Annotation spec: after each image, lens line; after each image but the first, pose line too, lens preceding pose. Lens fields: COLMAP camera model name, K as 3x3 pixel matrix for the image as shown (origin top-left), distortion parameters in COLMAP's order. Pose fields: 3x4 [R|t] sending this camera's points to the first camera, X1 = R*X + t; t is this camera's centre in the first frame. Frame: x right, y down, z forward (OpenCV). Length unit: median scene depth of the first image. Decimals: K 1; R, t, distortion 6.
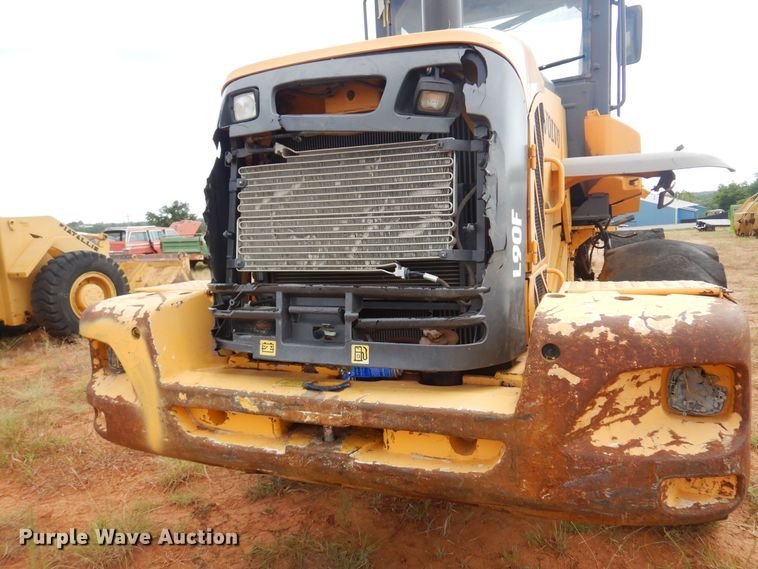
lens RADIAL K [[540.5, 0, 375.7], [0, 540.5, 284.5], [0, 0, 1]] dist [0.012048, 0.001139]
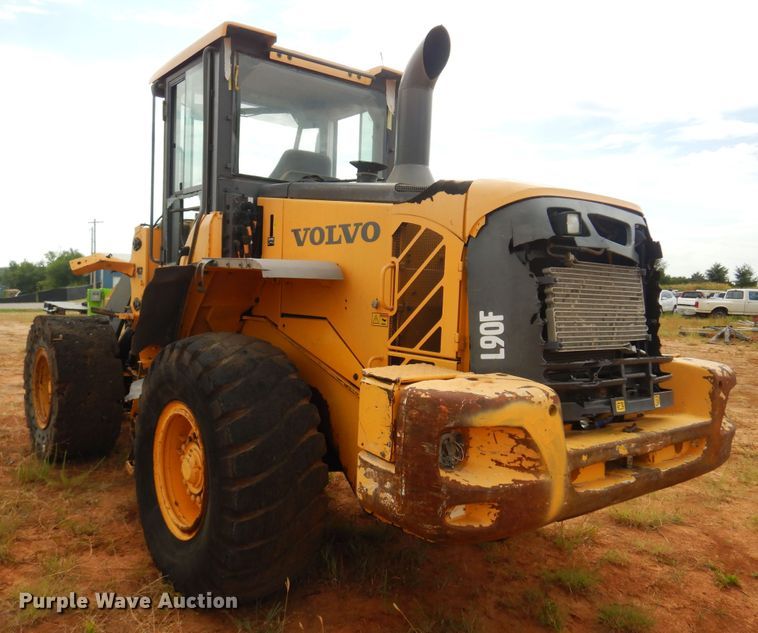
lens RADIAL K [[650.1, 0, 335.0], [0, 650.1, 315.1], [0, 0, 1]] dist [0.013203, -0.008262]
pose [[0.507370, 0.027401, 0.861292, -2.057764], [0.053486, 0.996566, -0.063212, -0.048150], [-0.860067, 0.078139, 0.504163, 0.799959]]
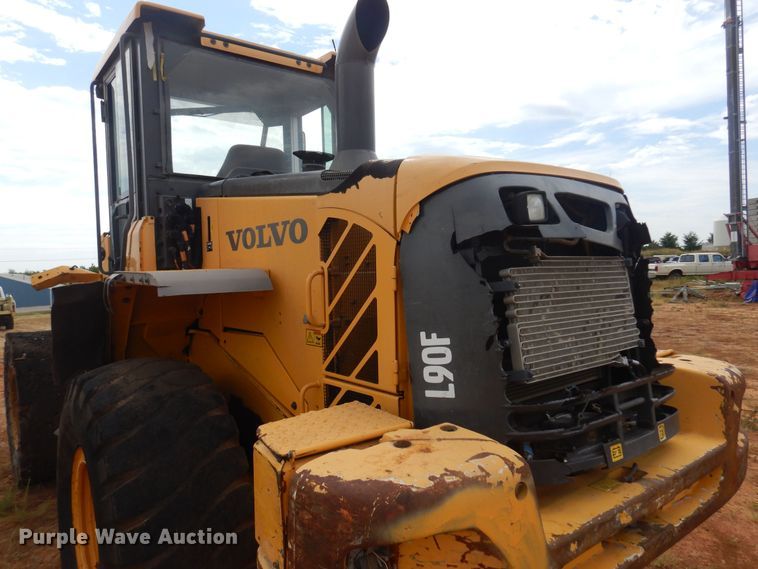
lens RADIAL K [[540.5, 0, 374.2], [0, 540.5, 286.8], [0, 0, 1]] dist [0.012048, 0.001139]
pose [[0.483123, 0.007020, 0.875524, -1.337336], [0.117664, 0.990376, -0.072869, -0.170565], [-0.867610, 0.138222, 0.477648, 0.898925]]
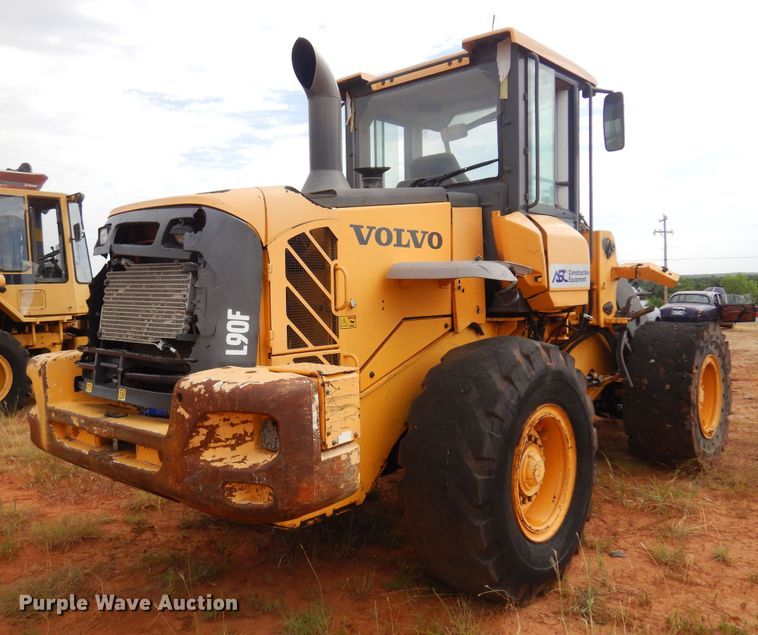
lens RADIAL K [[650.1, 0, 343.7], [0, 650.1, 313.5], [0, 0, 1]] dist [0.013203, -0.008262]
pose [[0.939869, 0.050911, -0.337721, 1.194928], [-0.075979, 0.995216, -0.061420, -0.041687], [0.332978, 0.083386, 0.939240, -0.605337]]
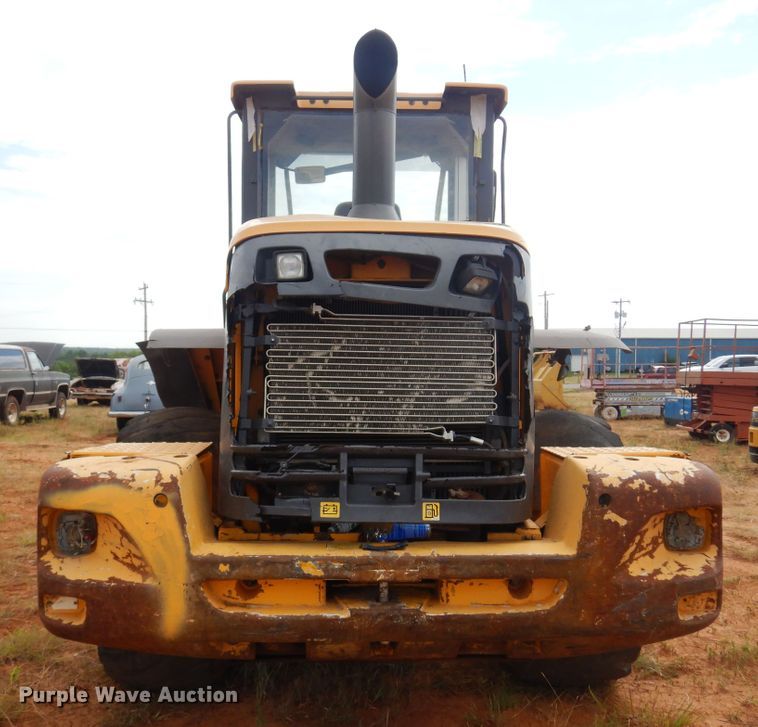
lens RADIAL K [[759.7, 0, 353.4], [0, 759.7, 380.3], [0, 0, 1]] dist [0.015425, 0.000000]
pose [[0.915011, 0.045557, 0.400849, -0.756266], [-0.002946, 0.994332, -0.106280, 0.030053], [-0.403419, 0.096067, 0.909958, -0.321049]]
